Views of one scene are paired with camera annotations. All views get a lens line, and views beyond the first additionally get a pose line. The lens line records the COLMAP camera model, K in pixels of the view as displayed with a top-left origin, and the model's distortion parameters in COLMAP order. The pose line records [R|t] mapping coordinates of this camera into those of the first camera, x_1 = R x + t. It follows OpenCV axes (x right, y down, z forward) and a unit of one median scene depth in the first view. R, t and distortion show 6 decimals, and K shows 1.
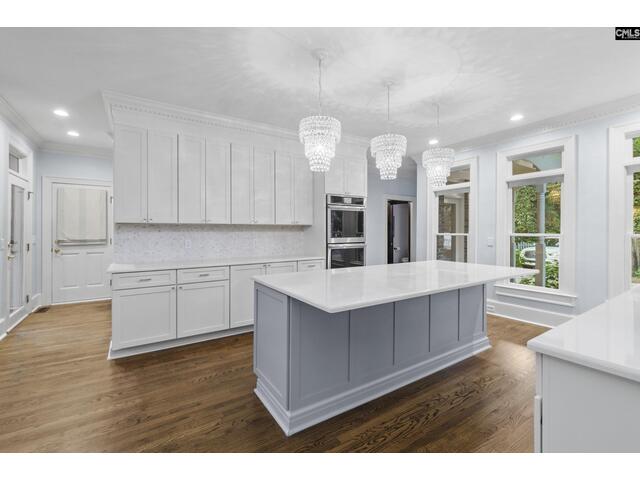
lens RADIAL K [[281.1, 0, 318.8], [0, 281.1, 235.5], [0, 0, 1]] dist [-0.001661, 0.000069]
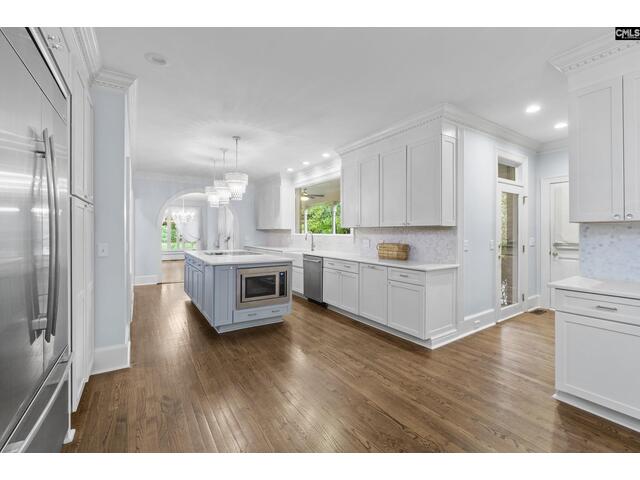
lens RADIAL K [[279.0, 0, 319.3], [0, 279.0, 233.0], [0, 0, 1]] dist [0.001010, 0.000195]
pose [[0.001659, -0.001566, -0.999997, 0.020339], [-0.018555, 0.999827, -0.001597, -0.002062], [0.999826, 0.018557, 0.001629, 0.244961]]
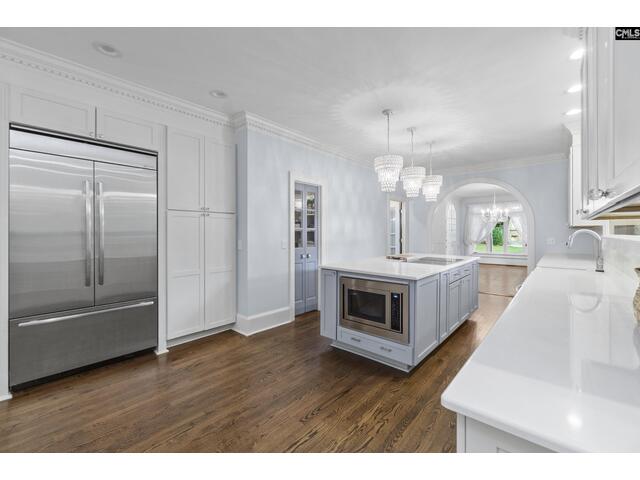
lens RADIAL K [[281.1, 0, 318.8], [0, 281.1, 235.5], [0, 0, 1]] dist [-0.001661, 0.000069]
pose [[-0.962556, 0.000469, -0.271084, -0.635764], [-0.006010, 0.999716, 0.023070, -0.010195], [0.271017, 0.023836, -0.962279, 0.698751]]
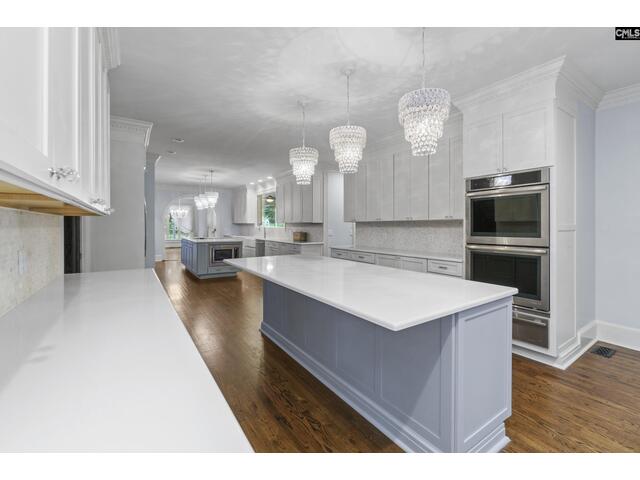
lens RADIAL K [[279.4, 0, 317.0], [0, 279.4, 229.5], [0, 0, 1]] dist [0.000209, 0.000088]
pose [[0.010555, 0.010230, -0.999892, 0.836634], [-0.021979, 0.999708, 0.009996, -0.008015], [0.999703, 0.021871, 0.010777, 0.620292]]
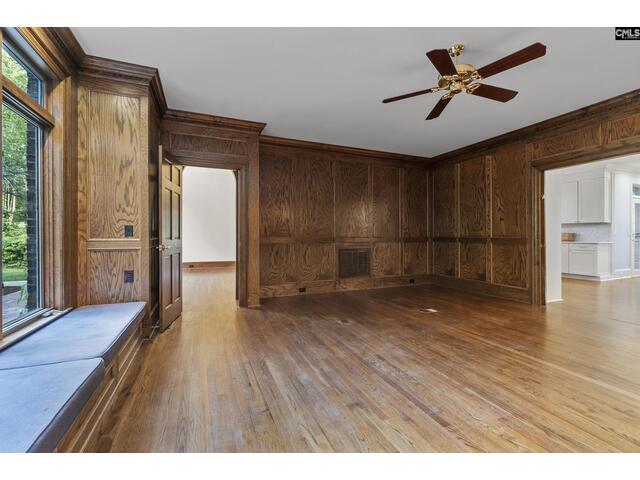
lens RADIAL K [[281.1, 0, 318.8], [0, 281.1, 235.5], [0, 0, 1]] dist [-0.001661, 0.000069]
pose [[-0.179809, 0.003974, -0.983694, 1.157362], [-0.015052, 0.999864, 0.006791, 0.060720], [0.983586, 0.016027, -0.179724, -0.771410]]
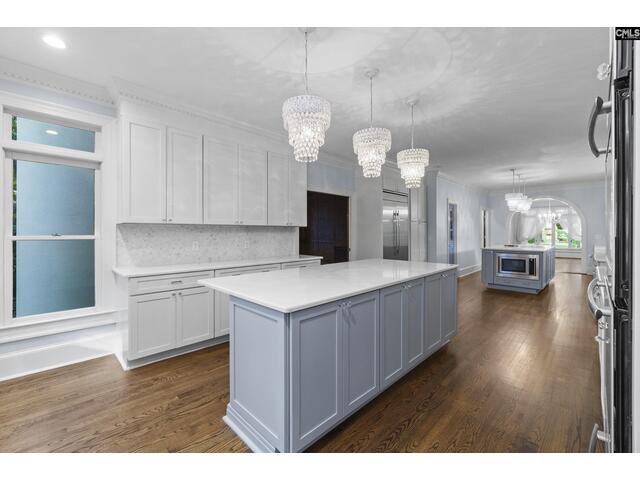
lens RADIAL K [[281.1, 0, 318.8], [0, 281.1, 235.5], [0, 0, 1]] dist [-0.001661, 0.000069]
pose [[-0.978370, 0.006097, -0.206774, 0.416472], [0.001732, 0.999772, 0.021285, -0.015016], [0.206857, 0.020466, -0.978157, 1.329660]]
